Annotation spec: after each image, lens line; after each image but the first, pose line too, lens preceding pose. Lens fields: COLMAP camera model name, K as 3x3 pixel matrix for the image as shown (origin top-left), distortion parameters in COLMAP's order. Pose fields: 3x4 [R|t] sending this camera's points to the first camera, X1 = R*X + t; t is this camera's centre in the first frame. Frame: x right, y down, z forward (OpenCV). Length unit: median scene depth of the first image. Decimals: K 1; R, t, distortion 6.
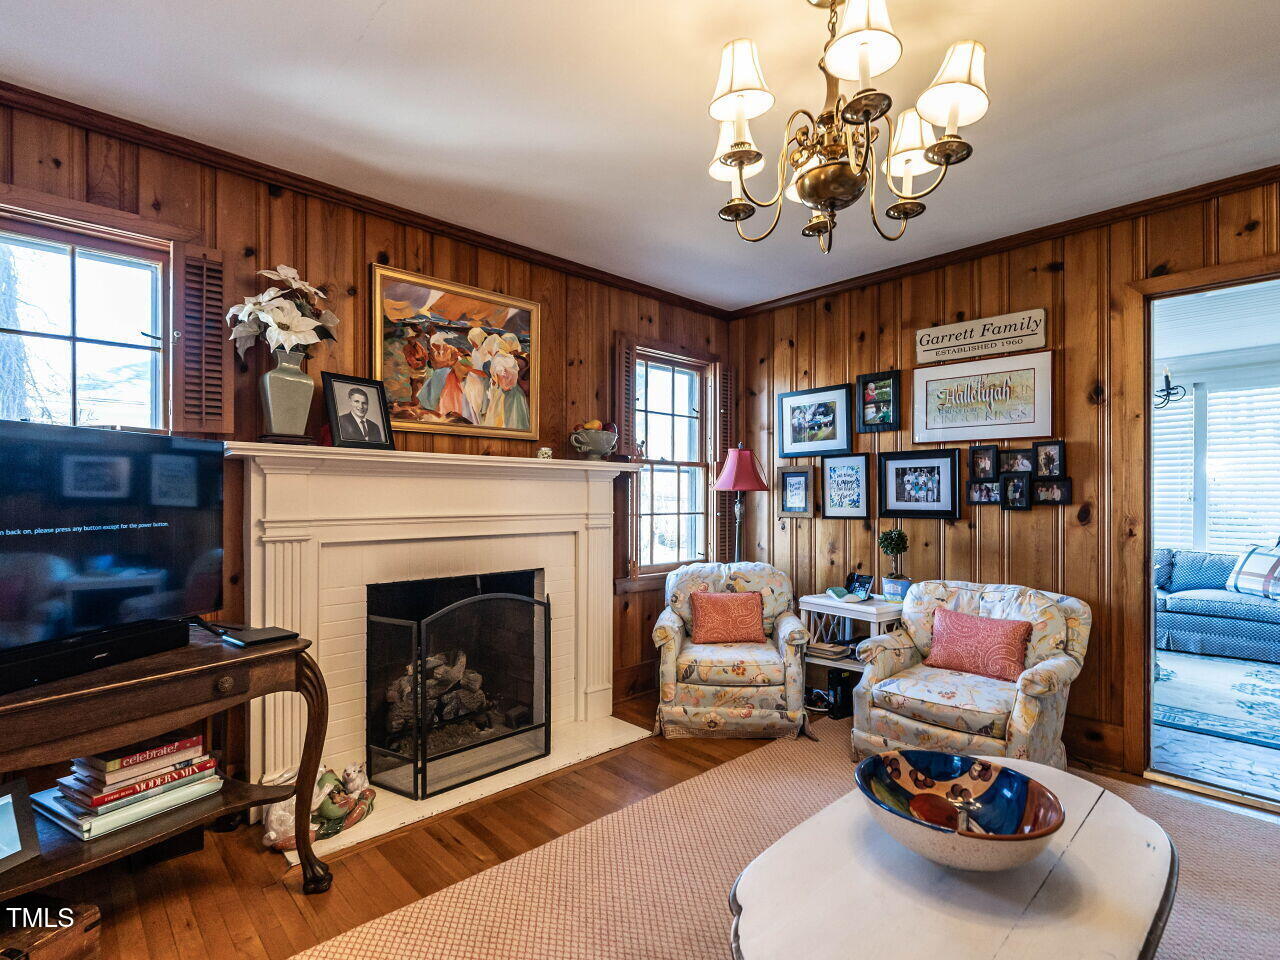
lens RADIAL K [[629.5, 0, 641.0], [0, 629.5, 489.7], [0, 0, 1]] dist [-0.002303, 0.000335]
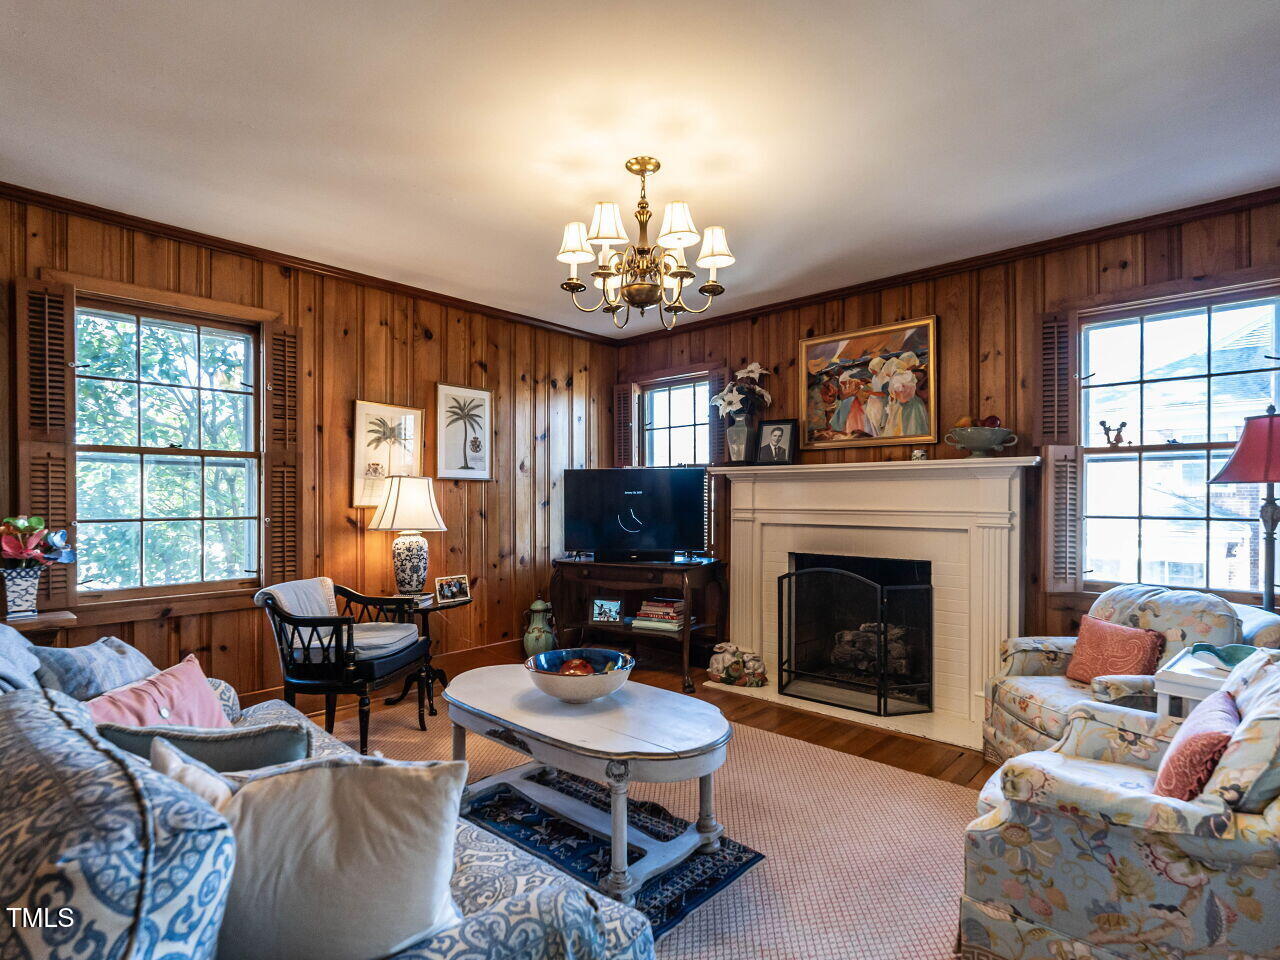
lens RADIAL K [[667.5, 0, 641.1], [0, 667.5, 491.0], [0, 0, 1]] dist [0.001777, 0.000150]
pose [[0.068790, -0.015011, -0.997518, 1.030057], [0.008024, 0.999863, -0.014493, 0.018341], [0.997599, -0.007007, 0.068901, 0.460997]]
